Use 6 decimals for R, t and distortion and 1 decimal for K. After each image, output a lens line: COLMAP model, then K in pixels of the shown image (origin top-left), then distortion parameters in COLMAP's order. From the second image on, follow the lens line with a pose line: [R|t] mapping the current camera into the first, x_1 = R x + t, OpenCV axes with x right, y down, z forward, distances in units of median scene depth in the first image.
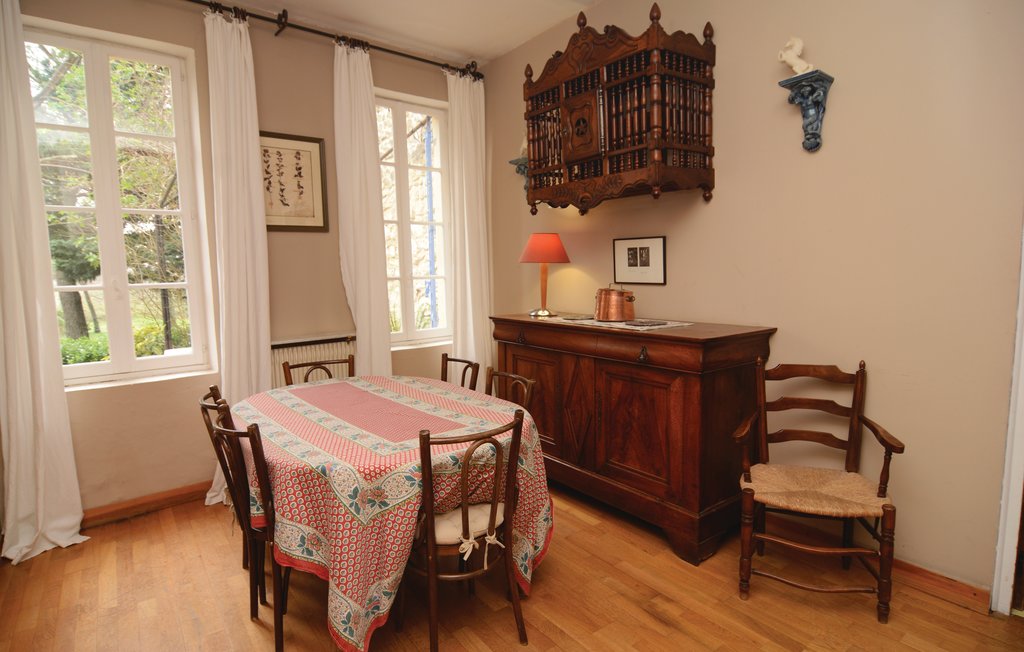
lens RADIAL K [[545.1, 0, 512.0], [0, 545.1, 326.0], [0, 0, 1]] dist [-0.002791, -0.000431]
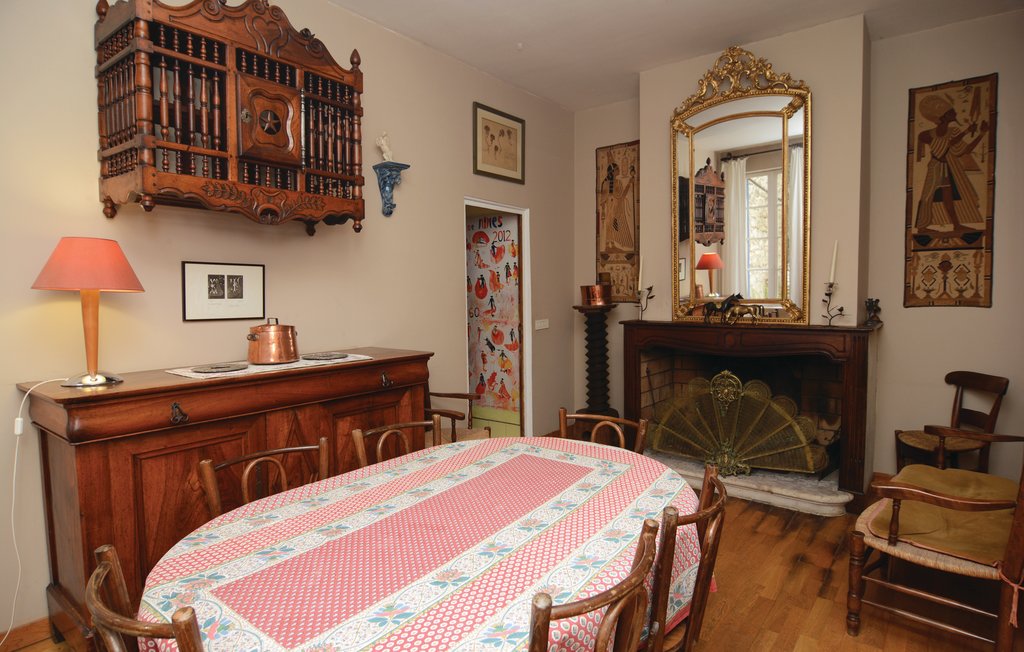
lens RADIAL K [[546.1, 0, 512.0], [0, 546.1, 326.0], [0, 0, 1]] dist [-0.045879, -0.000070]
pose [[-0.266921, -0.029133, 0.963278, -0.663727], [0.123344, 0.990290, 0.064128, -0.069212], [-0.955793, 0.135931, -0.260736, 0.824565]]
